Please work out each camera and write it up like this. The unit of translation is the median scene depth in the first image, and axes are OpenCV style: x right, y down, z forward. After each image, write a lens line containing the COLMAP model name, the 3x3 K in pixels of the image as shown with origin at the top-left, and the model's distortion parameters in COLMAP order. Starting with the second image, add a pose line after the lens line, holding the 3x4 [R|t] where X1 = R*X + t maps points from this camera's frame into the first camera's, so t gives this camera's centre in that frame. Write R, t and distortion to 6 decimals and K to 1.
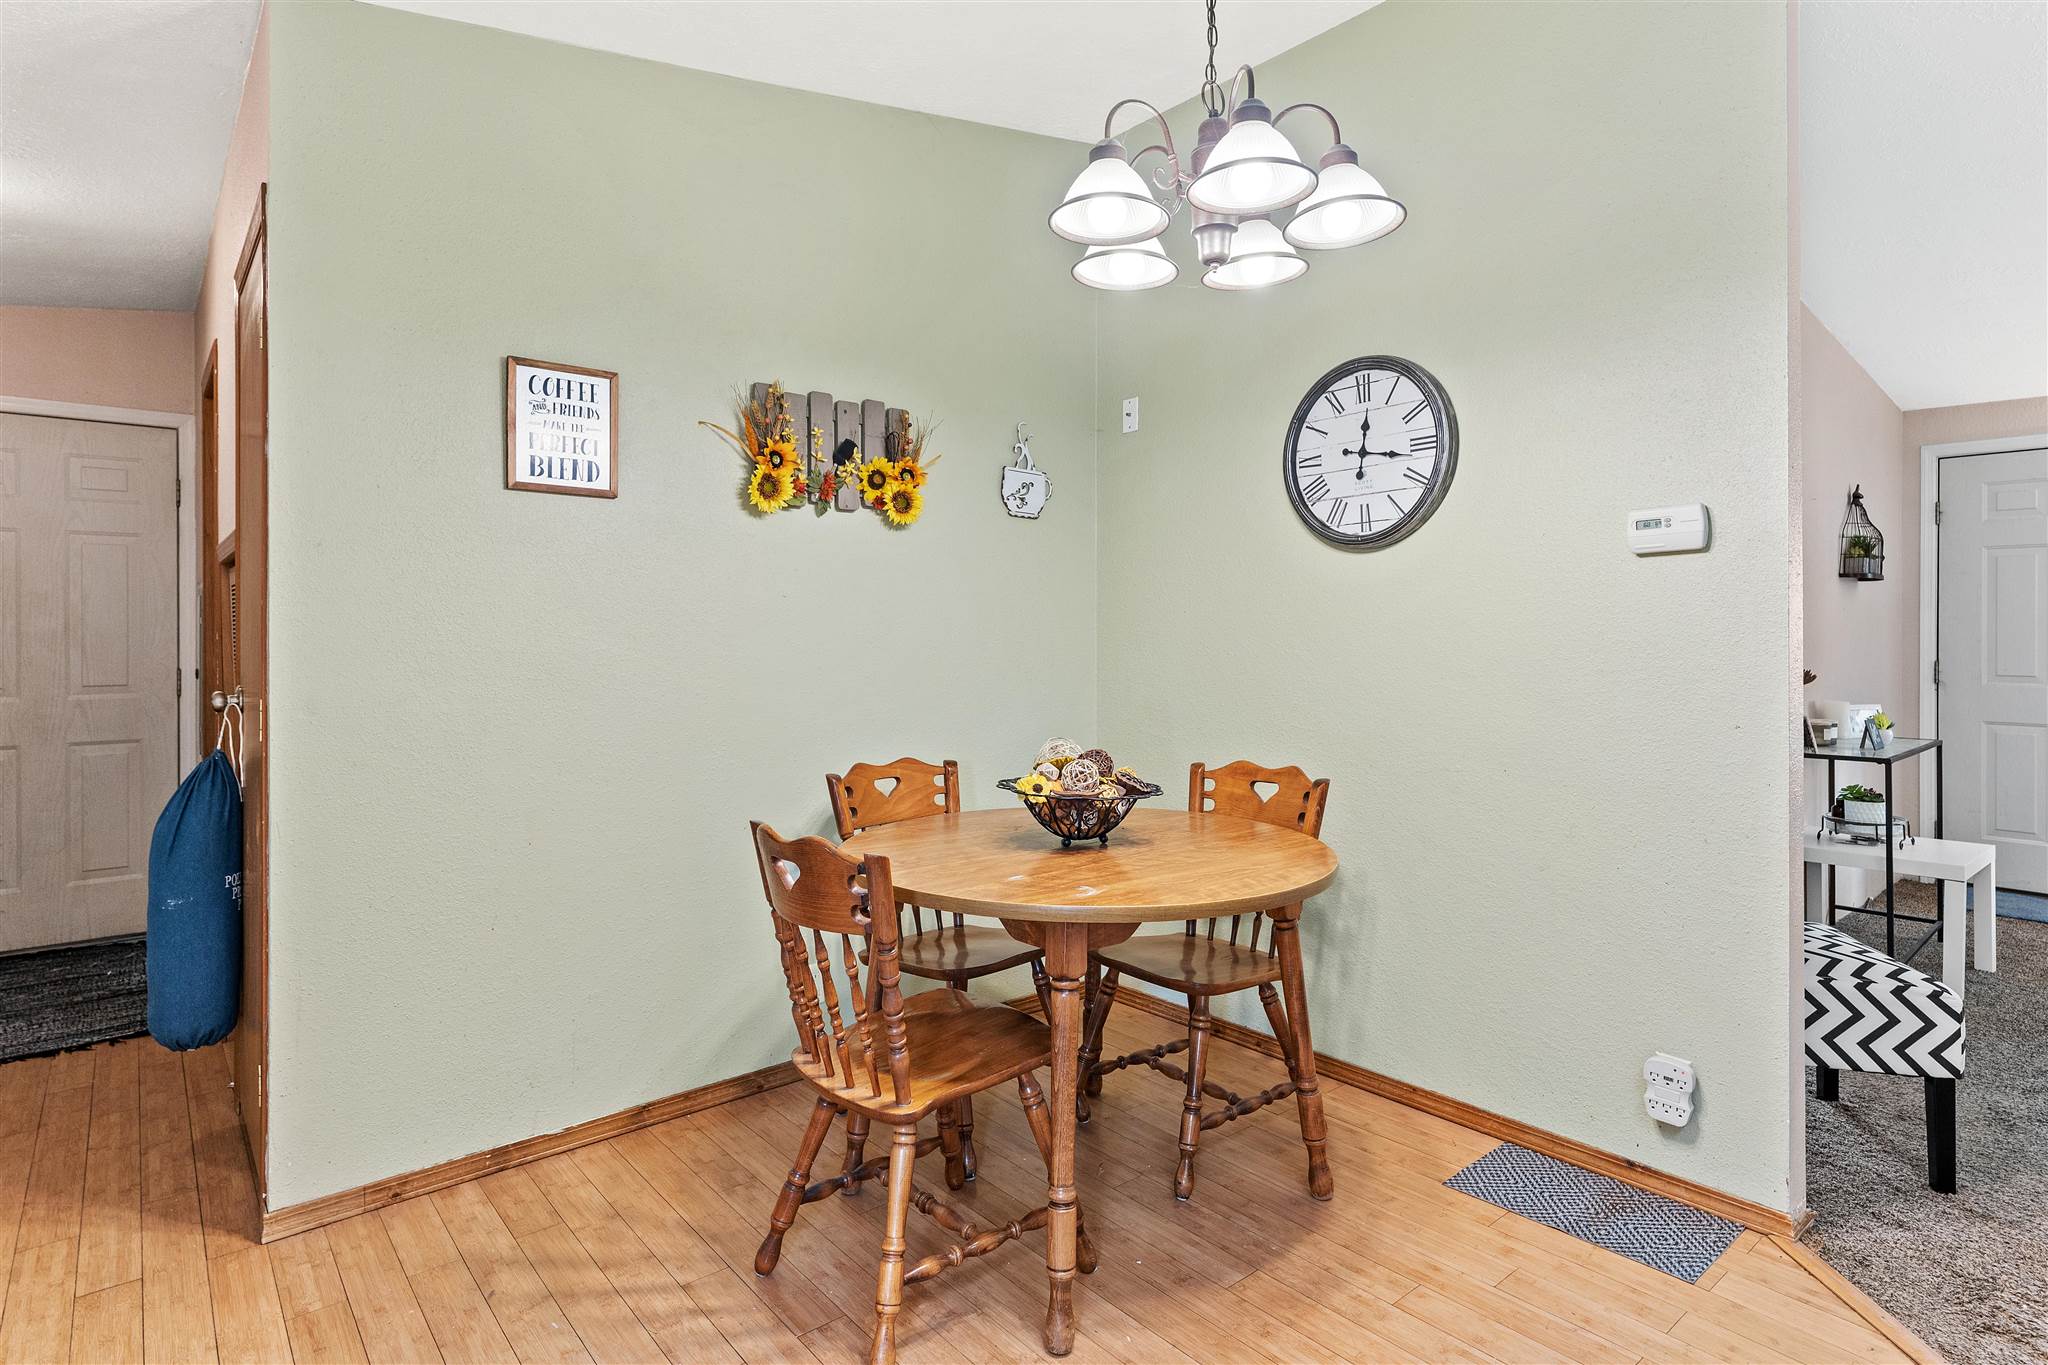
lens RADIAL K [[1070.5, 0, 1019.7], [0, 1070.5, 629.3], [0, 0, 1]] dist [0.001298, 0.000063]
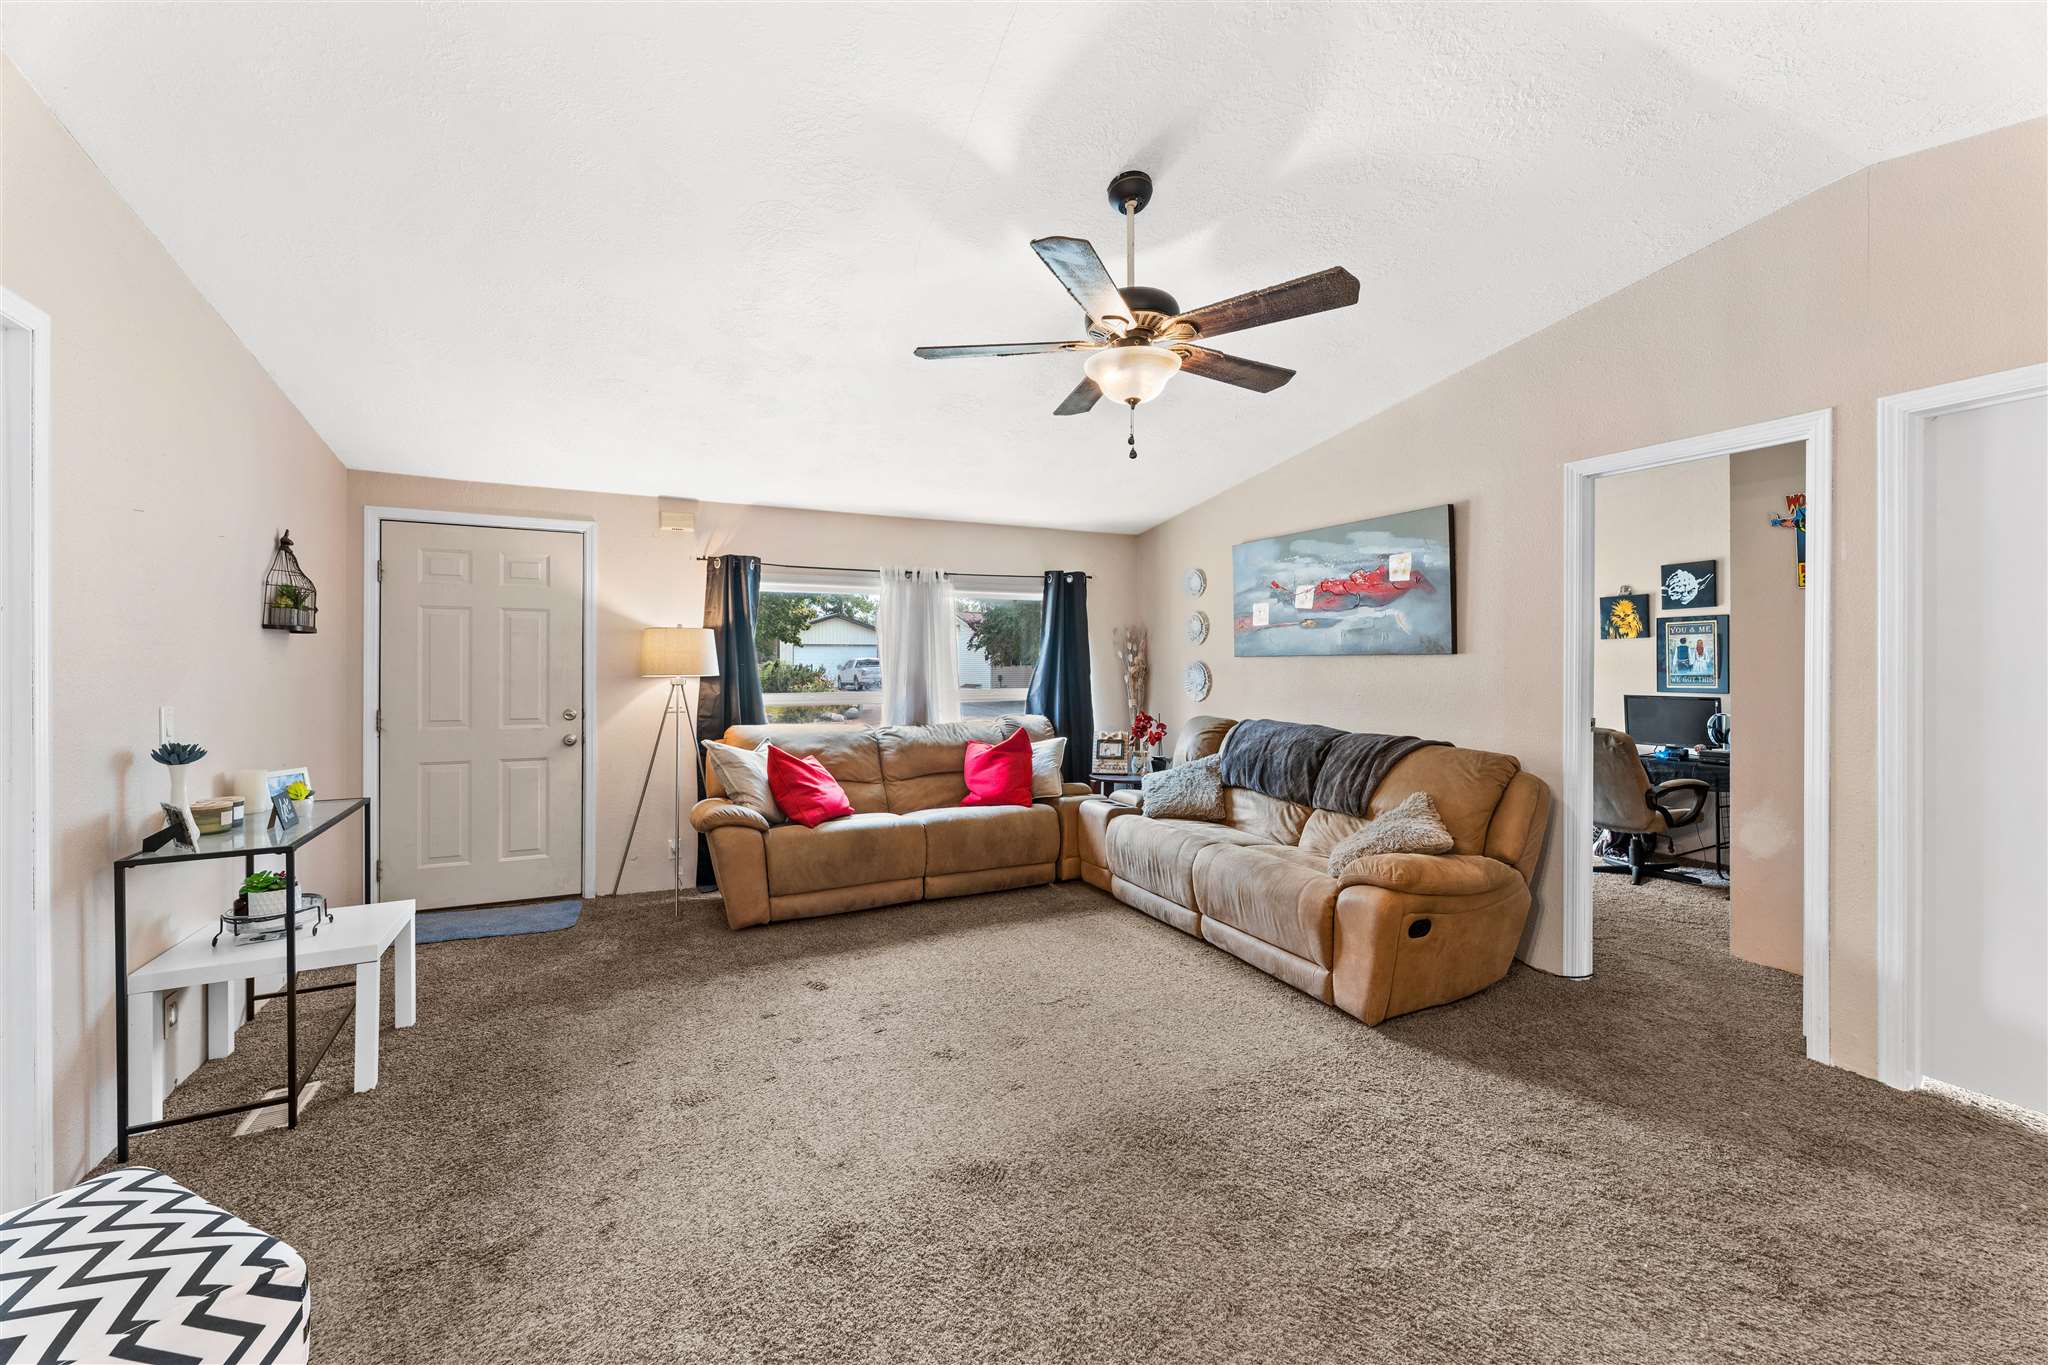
lens RADIAL K [[824.3, 0, 1026.1], [0, 824.3, 668.2], [0, 0, 1]] dist [0.000532, 0.000030]
pose [[0.228307, -0.003560, 0.973583, 0.272919], [-0.004846, 0.999977, 0.004793, -0.024965], [-0.973577, -0.005812, 0.228285, 0.248876]]
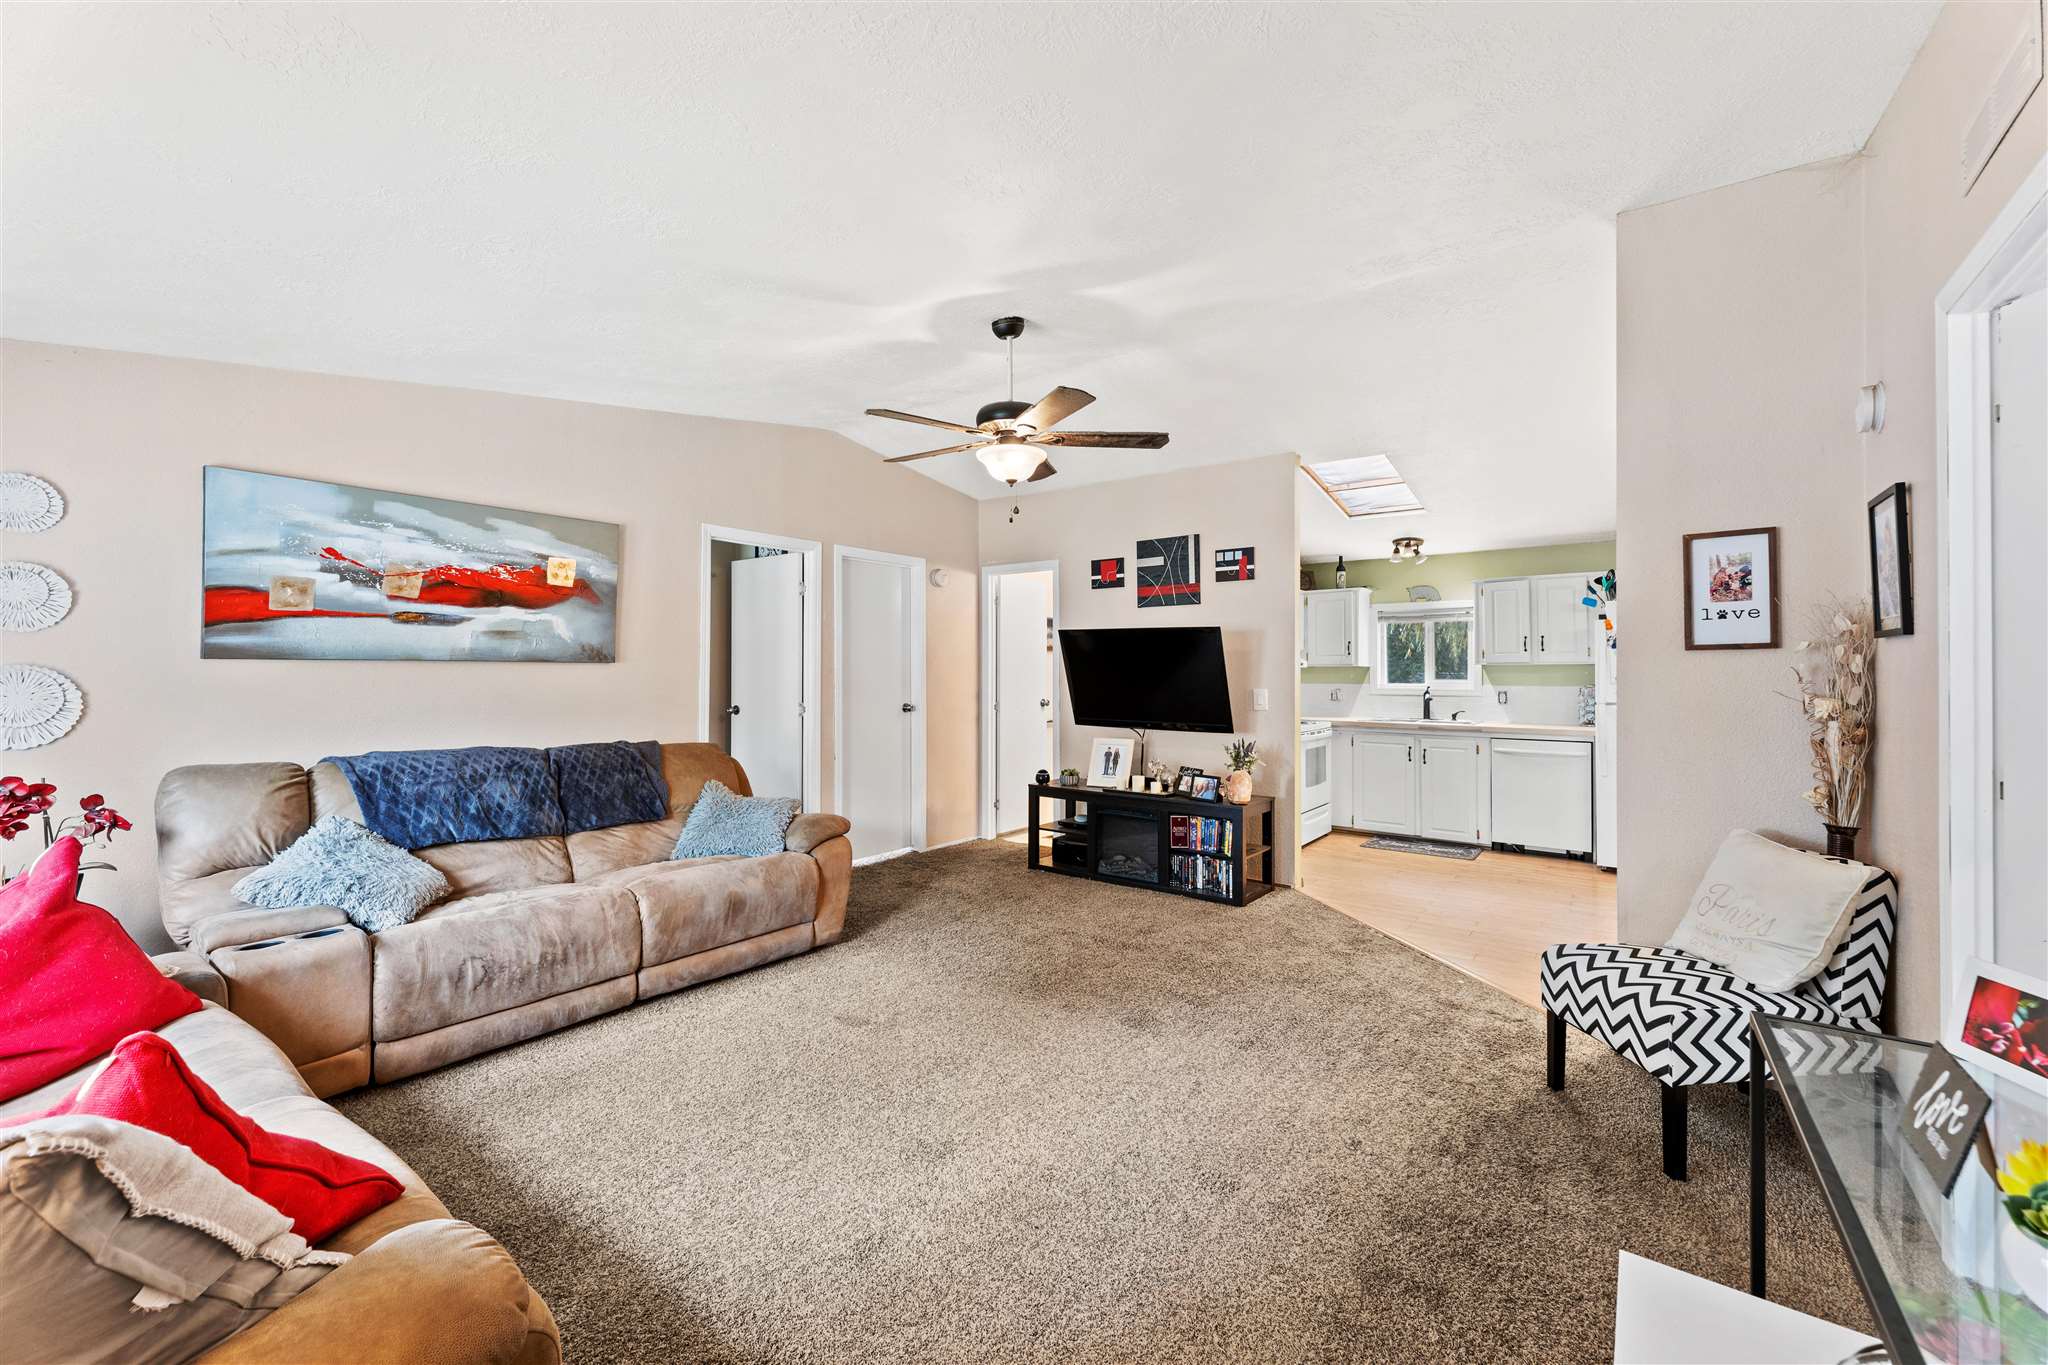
lens RADIAL K [[824.3, 0, 1026.1], [0, 824.3, 668.2], [0, 0, 1]] dist [0.000532, 0.000030]
pose [[-0.974061, -0.002506, -0.226271, 1.064924], [-0.000786, 0.999970, -0.007688, -0.024411], [0.226284, -0.007311, -0.974034, 1.133299]]
